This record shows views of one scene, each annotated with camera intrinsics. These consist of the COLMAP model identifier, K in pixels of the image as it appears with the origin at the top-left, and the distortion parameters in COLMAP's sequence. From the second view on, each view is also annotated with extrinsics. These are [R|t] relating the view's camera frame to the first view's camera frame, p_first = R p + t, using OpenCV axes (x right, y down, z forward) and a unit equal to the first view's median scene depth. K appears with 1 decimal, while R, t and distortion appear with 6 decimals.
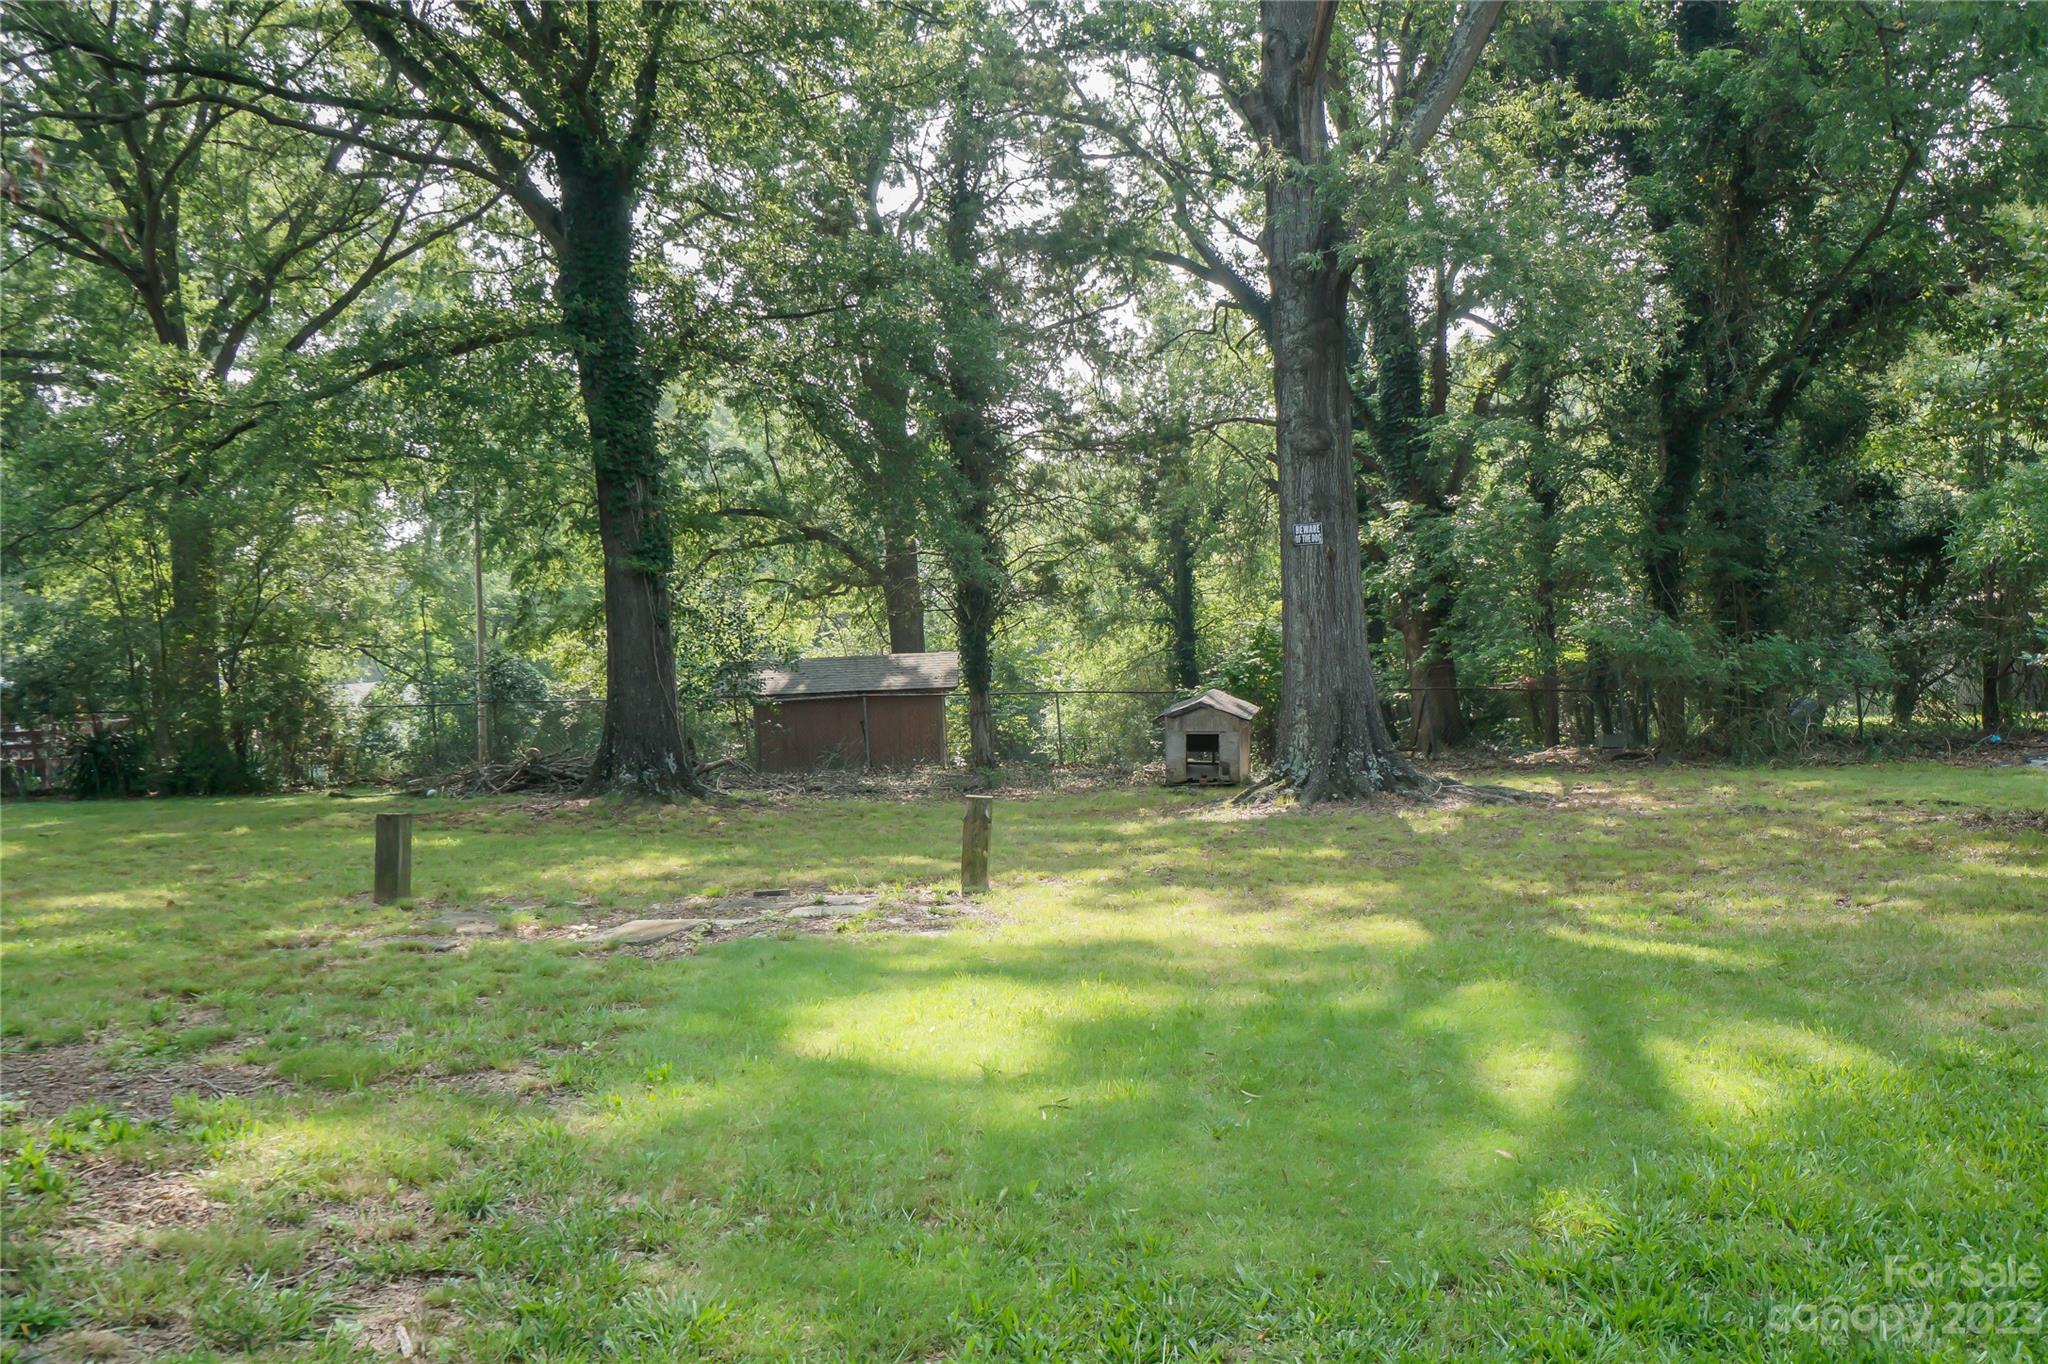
lens RADIAL K [[1590.7, 0, 1023.8], [0, 1590.7, 682.4], [0, 0, 1]] dist [0.001397, -0.001570]
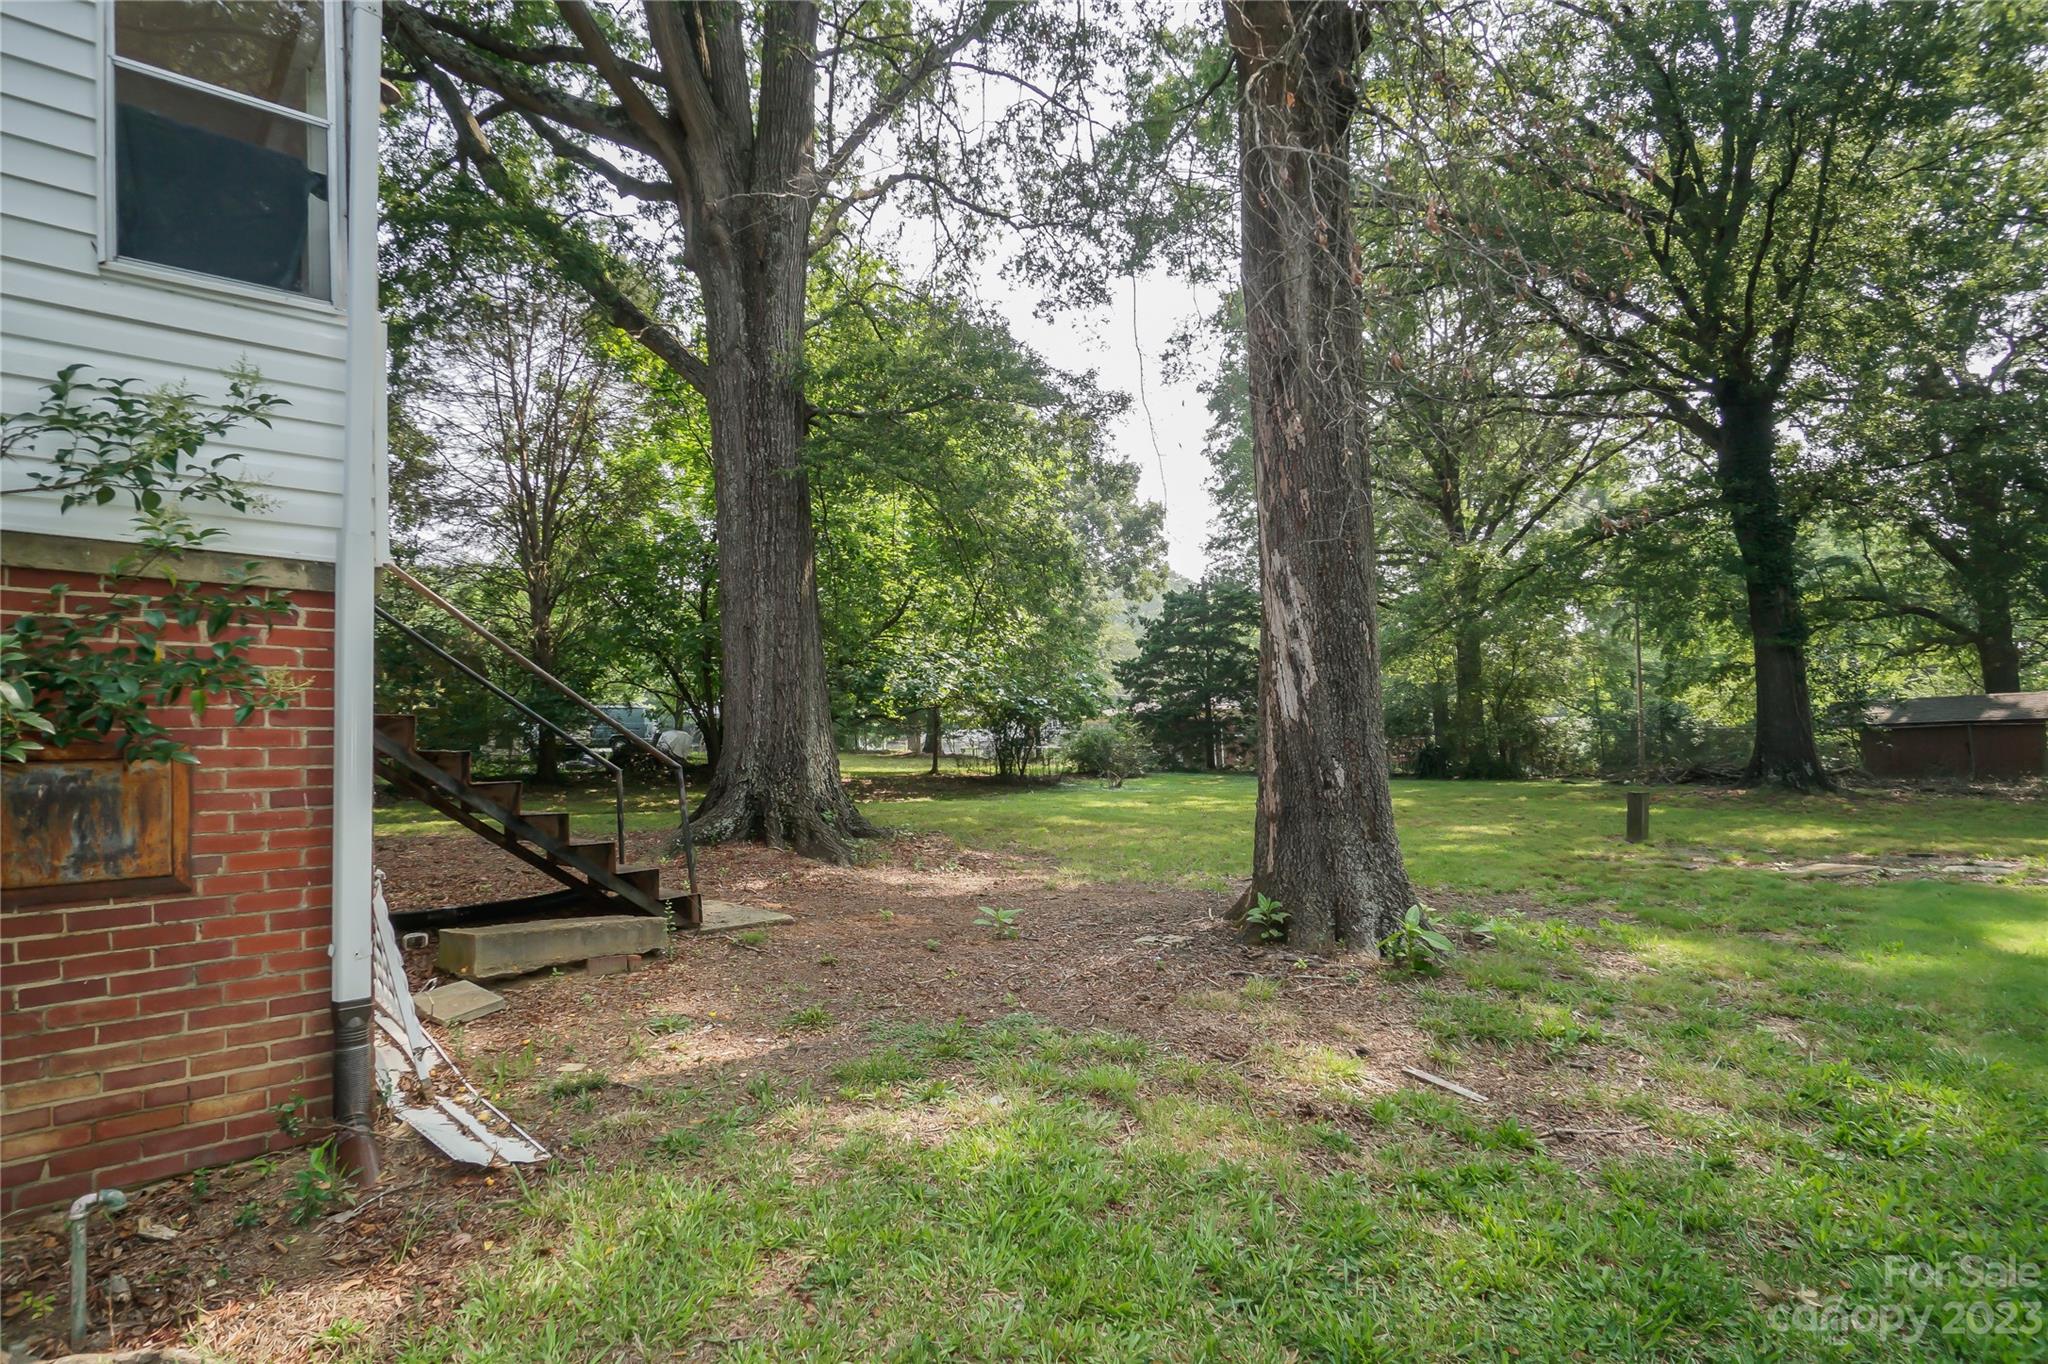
lens RADIAL K [[1025.0, 0, 1024.2], [0, 1025.0, 693.4], [0, 0, 1]] dist [-0.000245, 0.000833]
pose [[0.707047, -0.023577, -0.706774, -0.049414], [0.008413, 0.999654, -0.024931, -0.003350], [0.707117, 0.011682, 0.707000, -0.211393]]
